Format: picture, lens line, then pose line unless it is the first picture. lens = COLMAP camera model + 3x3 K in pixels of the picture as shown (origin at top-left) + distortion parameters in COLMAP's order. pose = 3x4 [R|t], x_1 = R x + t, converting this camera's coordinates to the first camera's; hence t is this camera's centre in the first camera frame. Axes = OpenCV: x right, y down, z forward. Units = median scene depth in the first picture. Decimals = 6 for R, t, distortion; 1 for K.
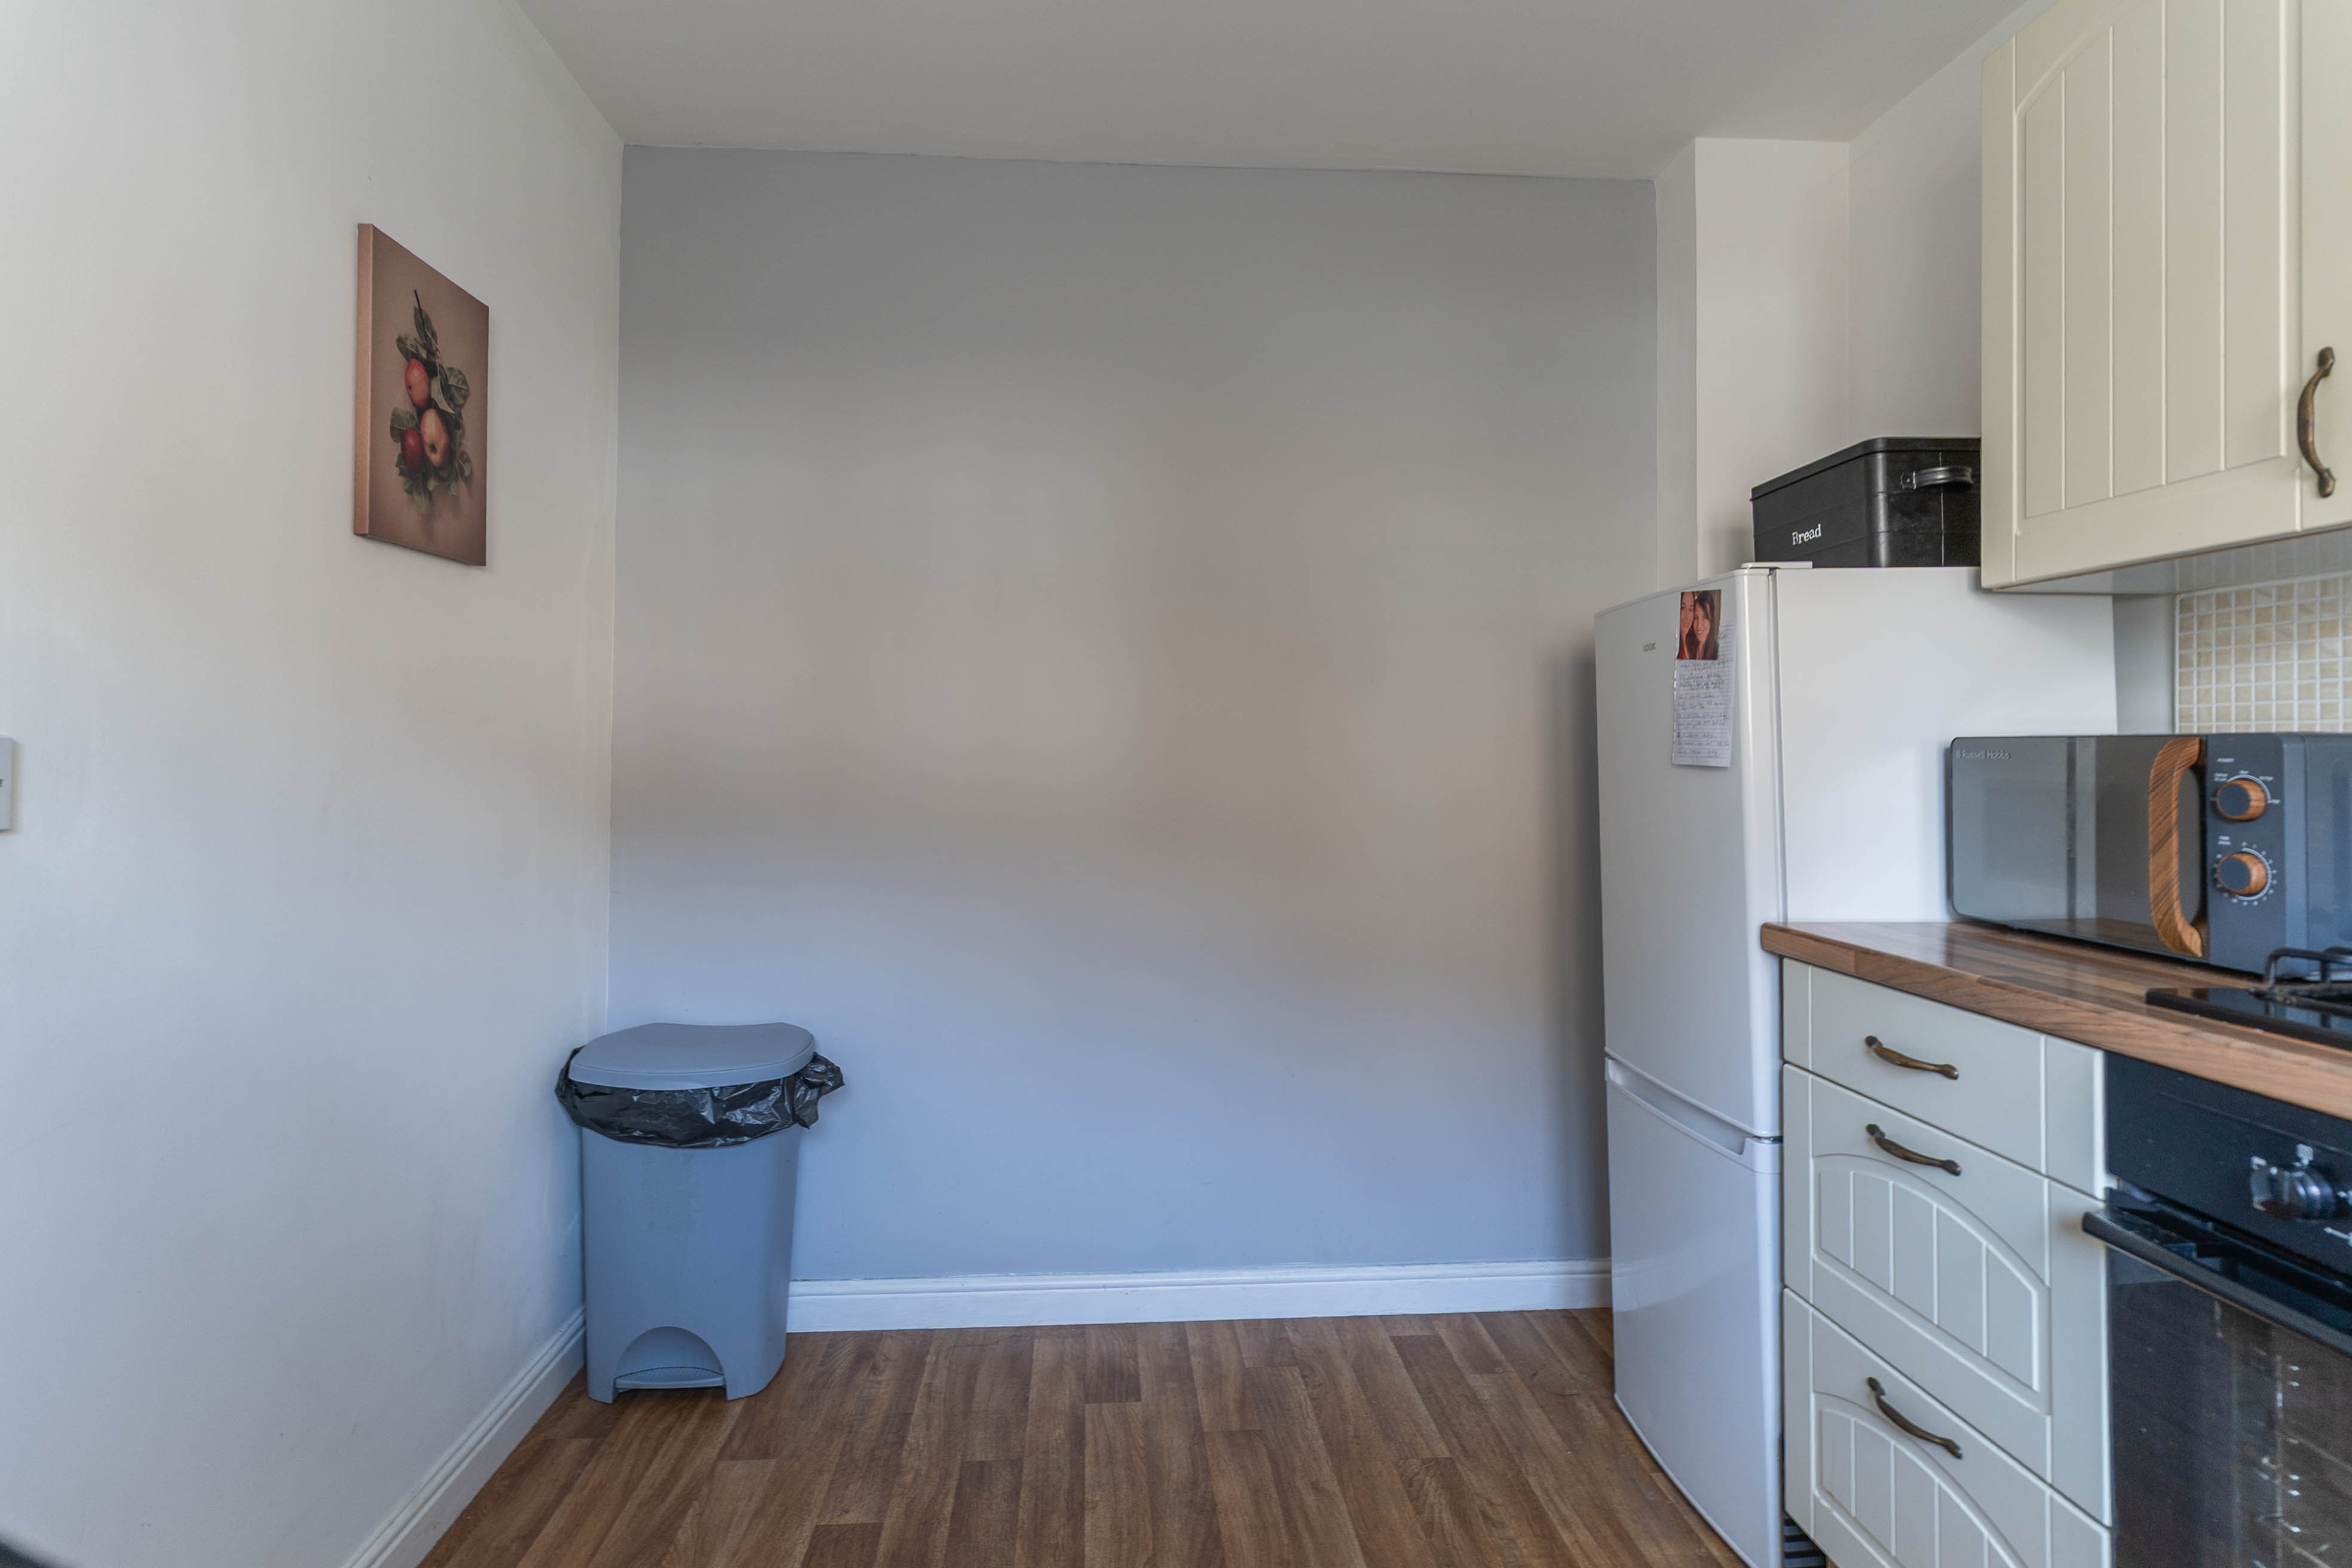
lens RADIAL K [[1159.3, 0, 1171.2], [0, 1159.3, 744.0], [0, 0, 1]] dist [0.001575, -0.000344]
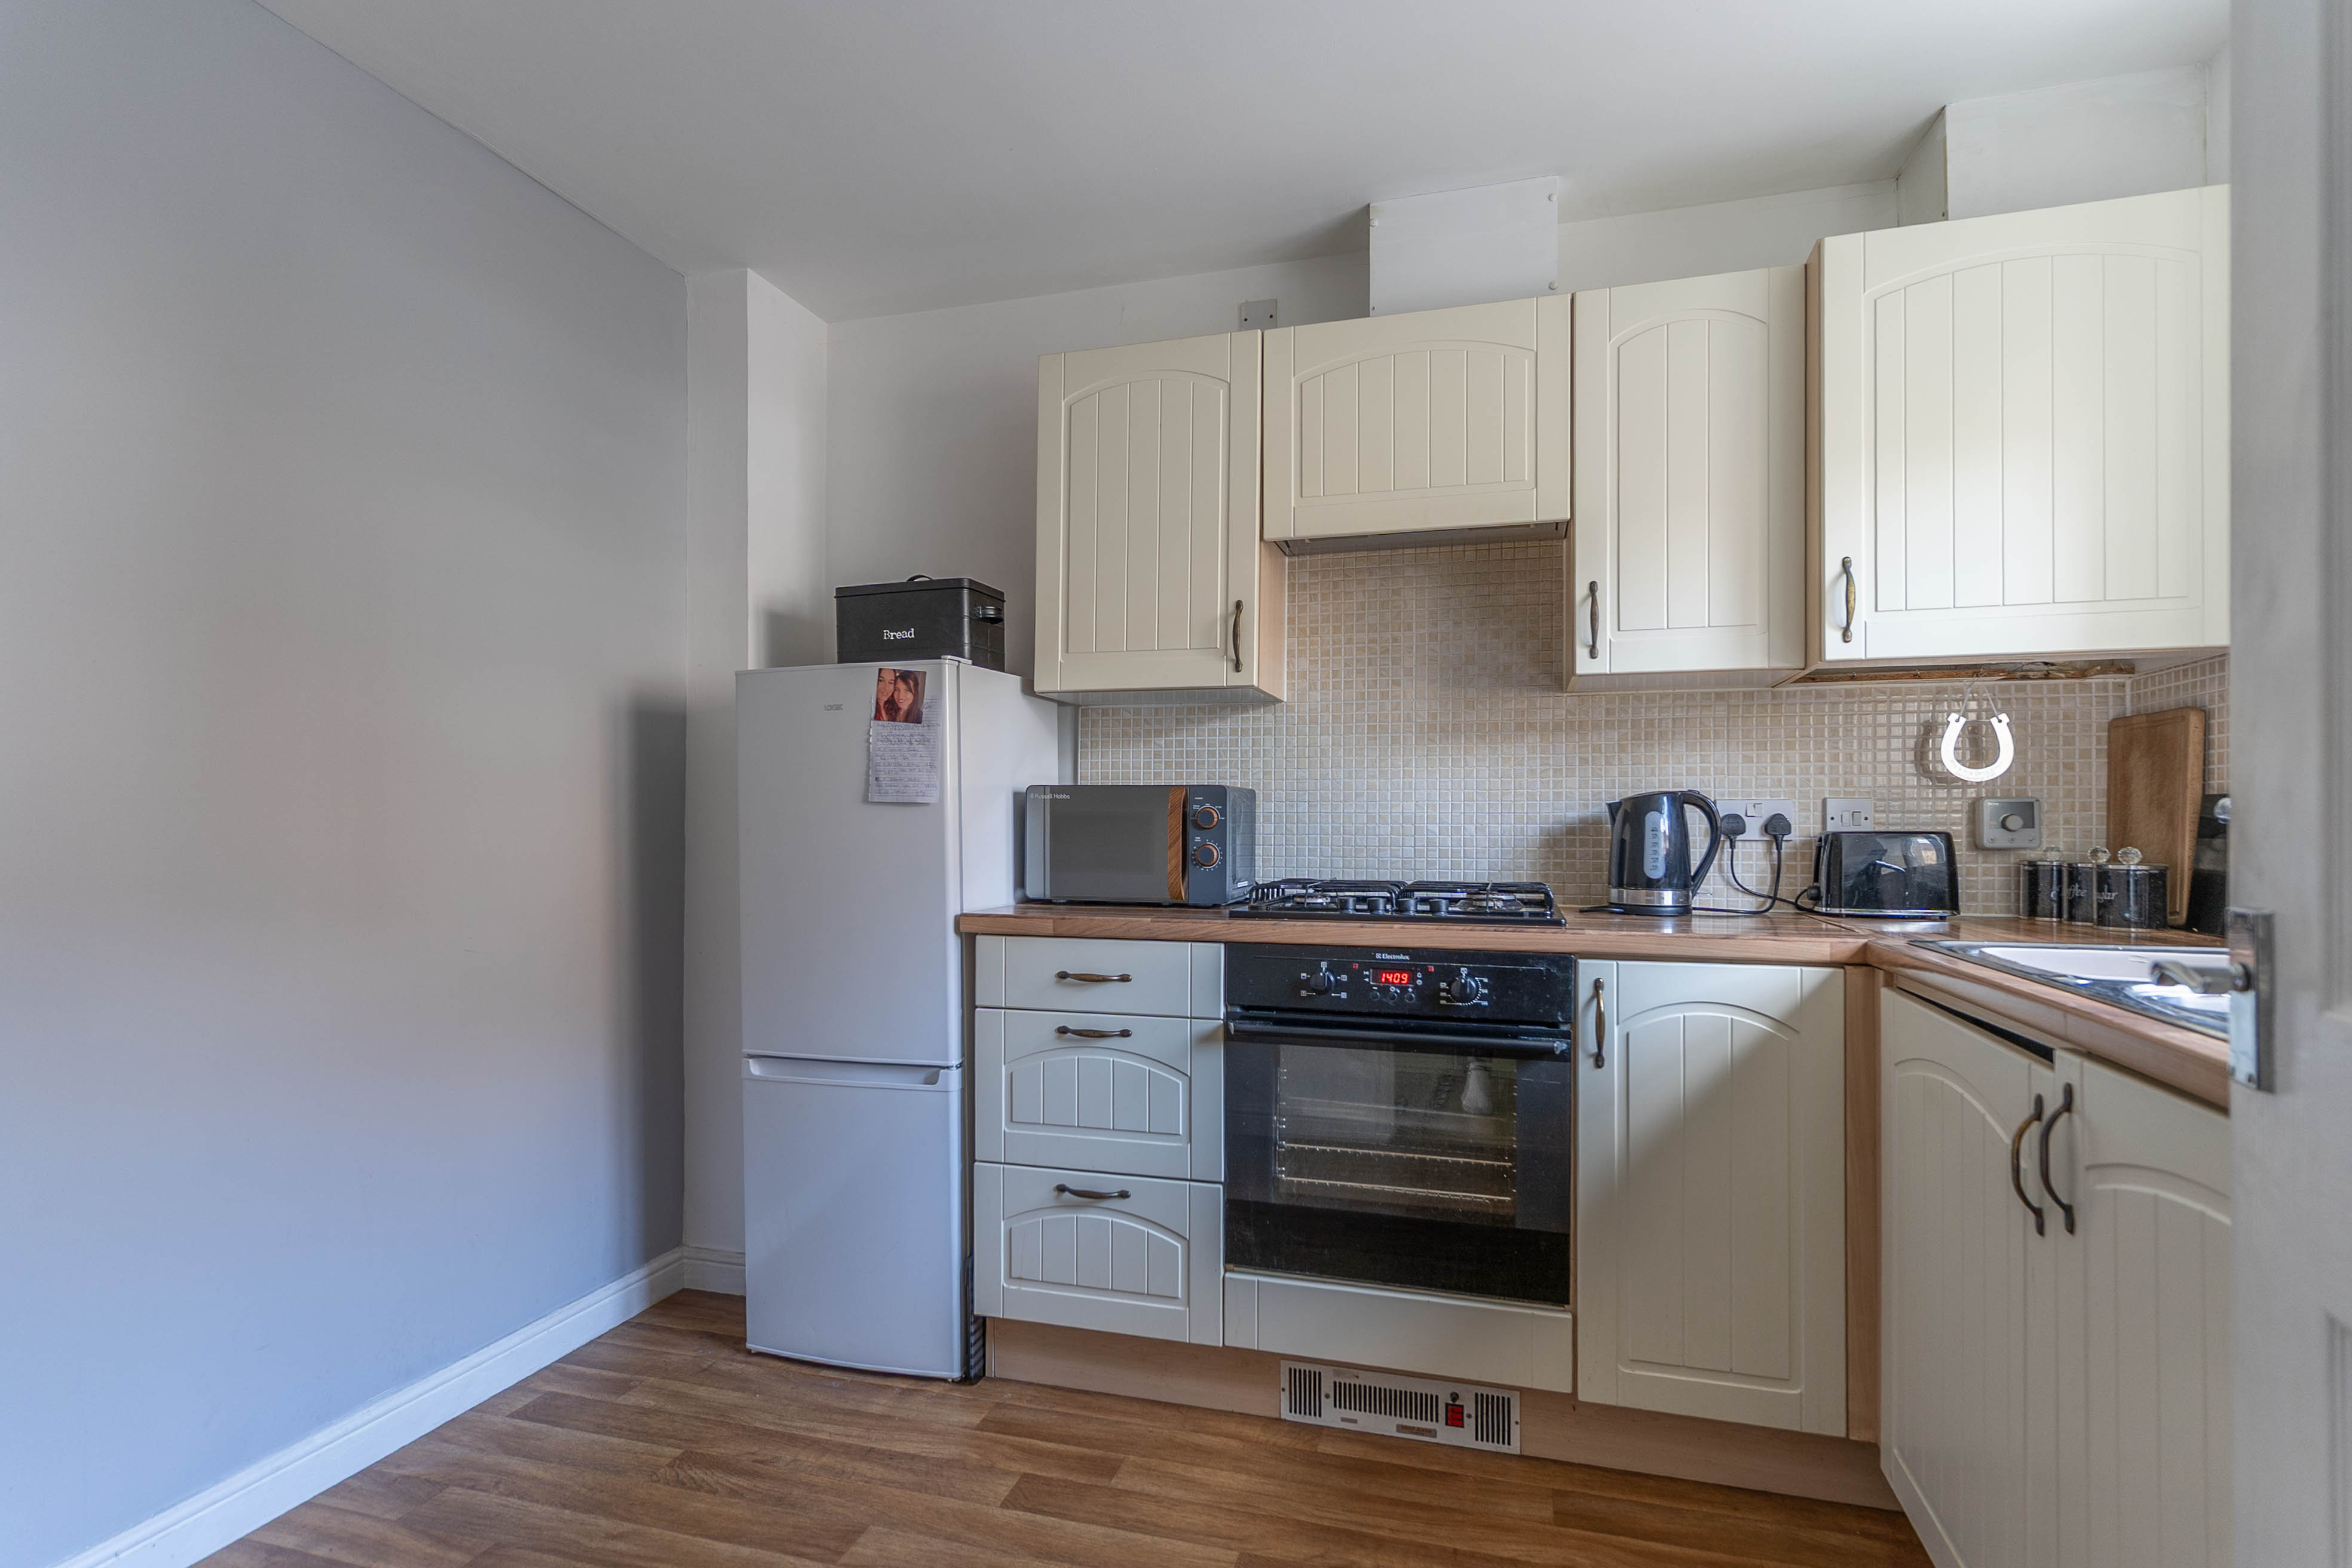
lens RADIAL K [[1157.3, 0, 1174.7], [0, 1157.3, 842.6], [0, 0, 1]] dist [-0.001096, -0.000089]
pose [[0.350893, -0.021466, 0.936170, -0.669222], [-0.009786, 0.999599, 0.026589, 0.026165], [-0.936364, -0.018492, 0.350542, 0.245922]]
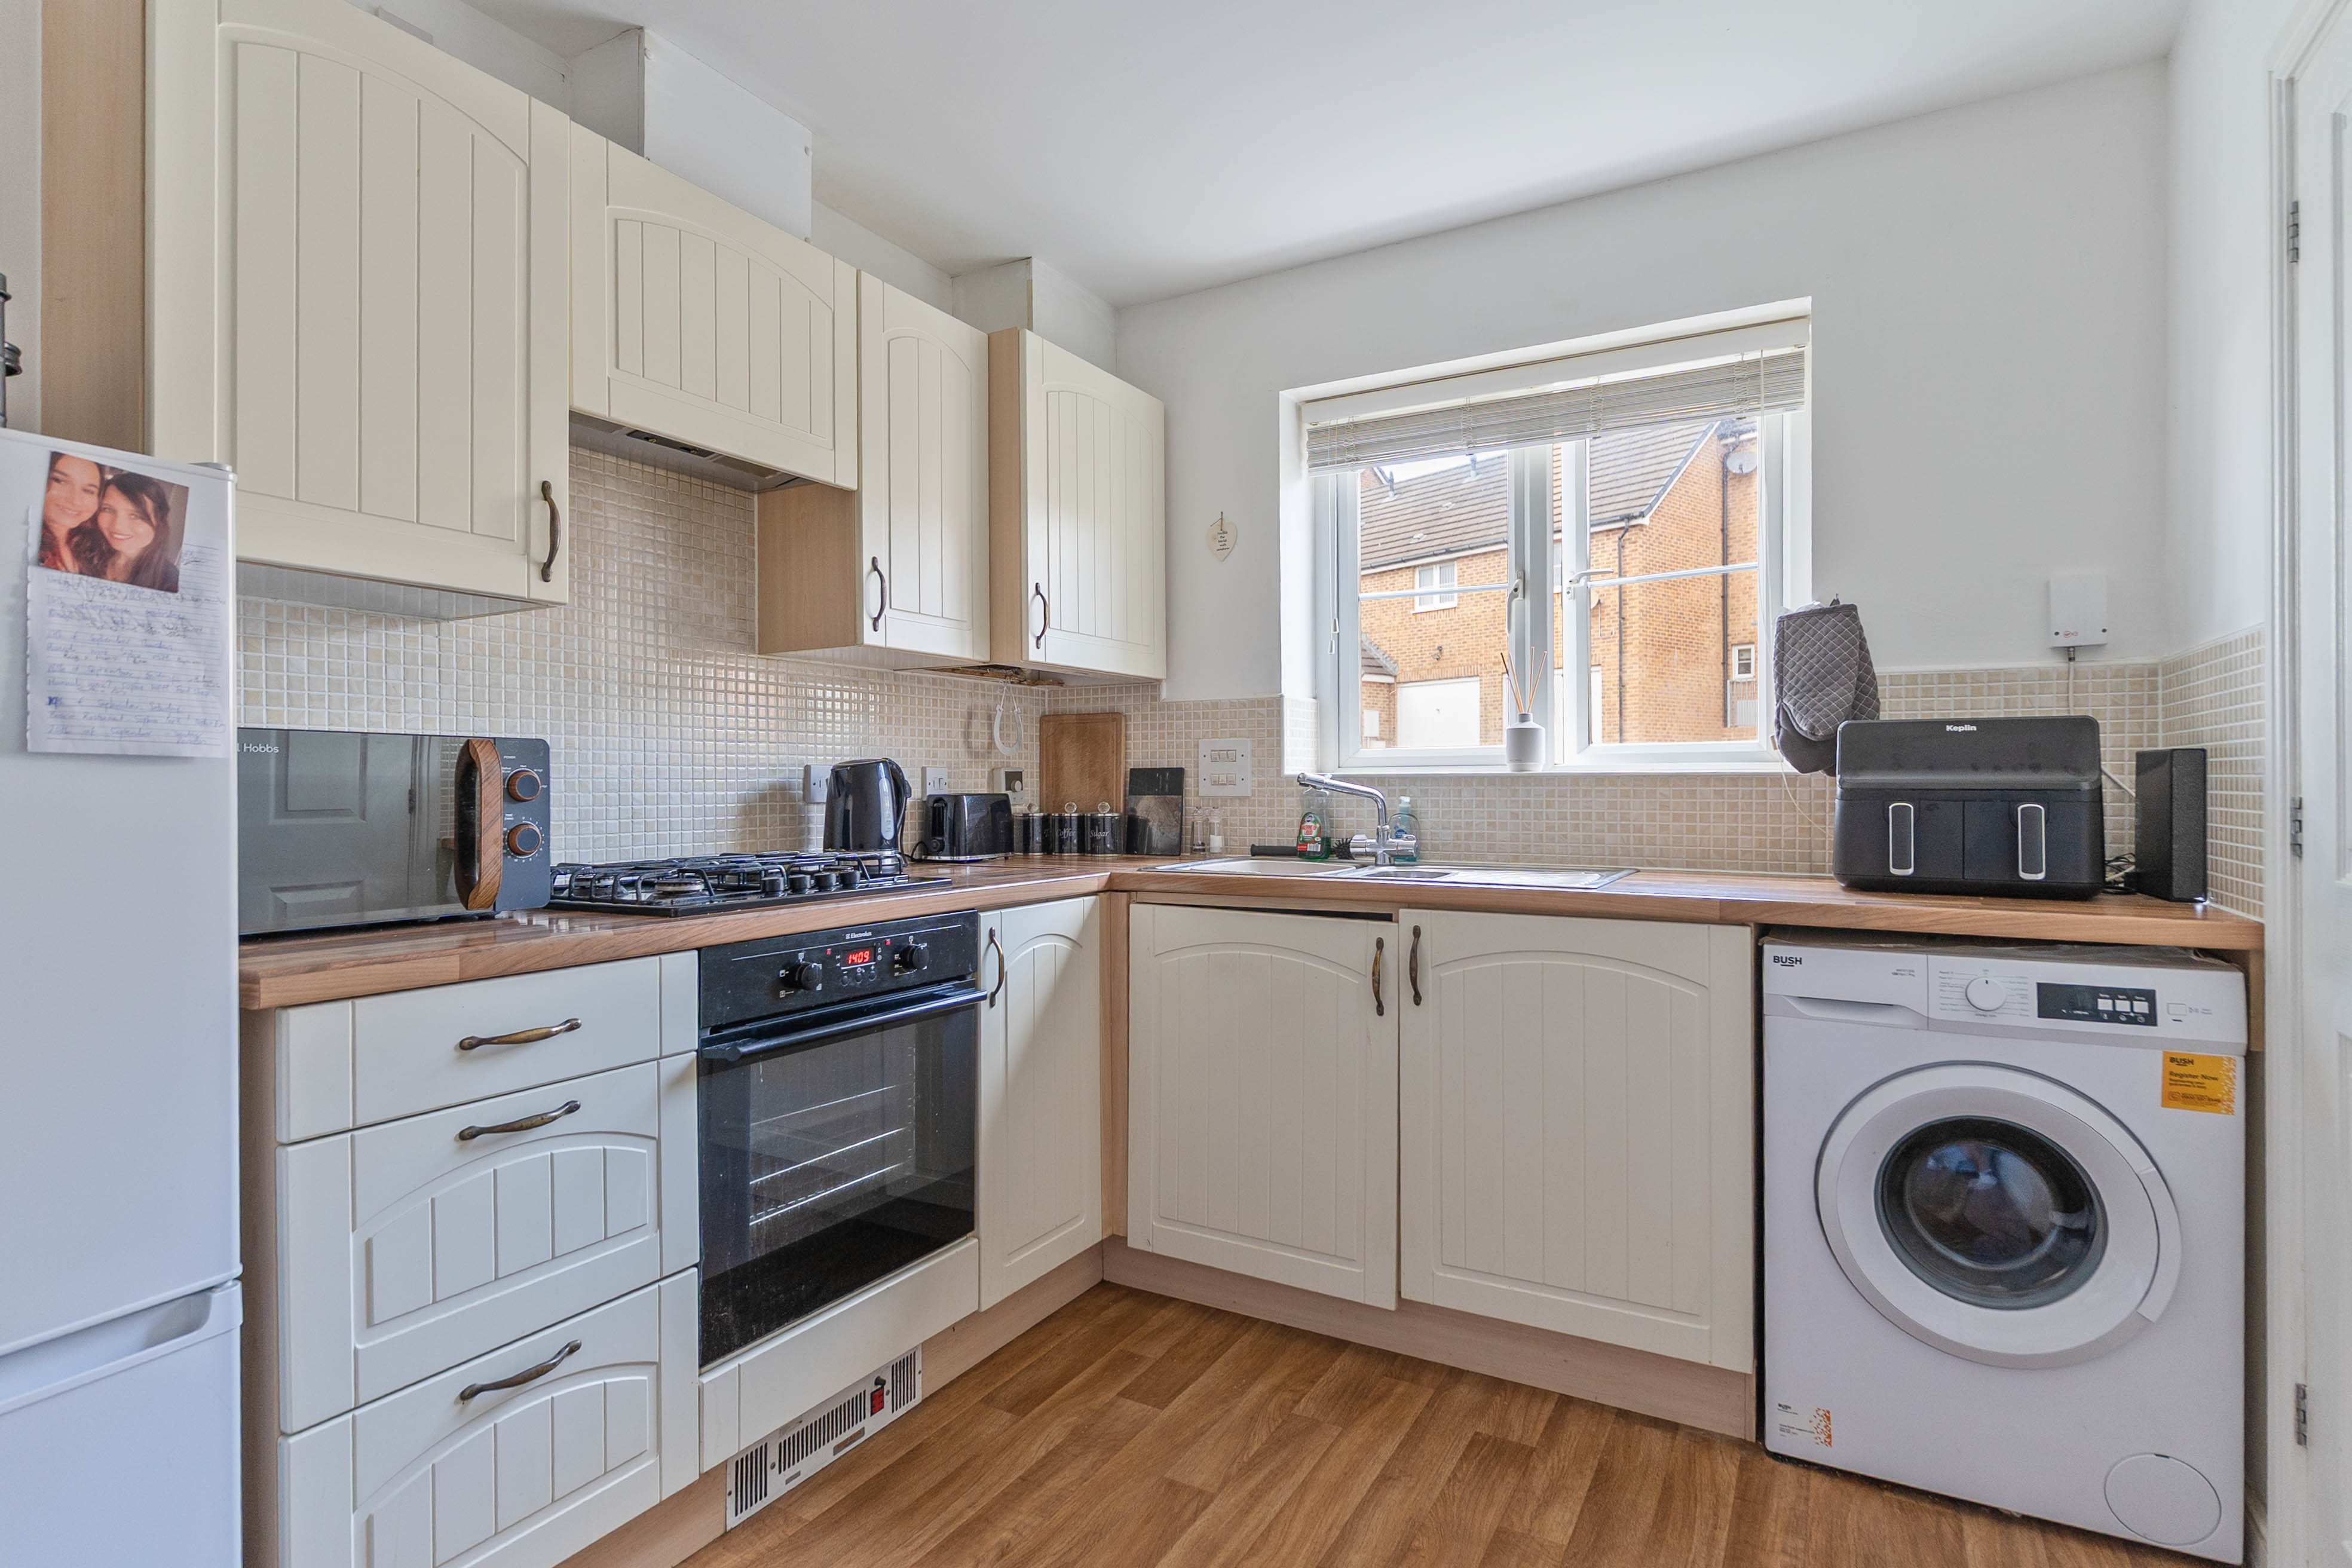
lens RADIAL K [[1185.4, 0, 1179.8], [0, 1185.4, 815.3], [0, 0, 1]] dist [-0.000795, 0.000241]
pose [[-0.832909, -0.016367, 0.553167, -0.355701], [-0.005780, 0.999765, 0.020878, 0.033935], [-0.553379, 0.014192, -0.832808, 1.213444]]
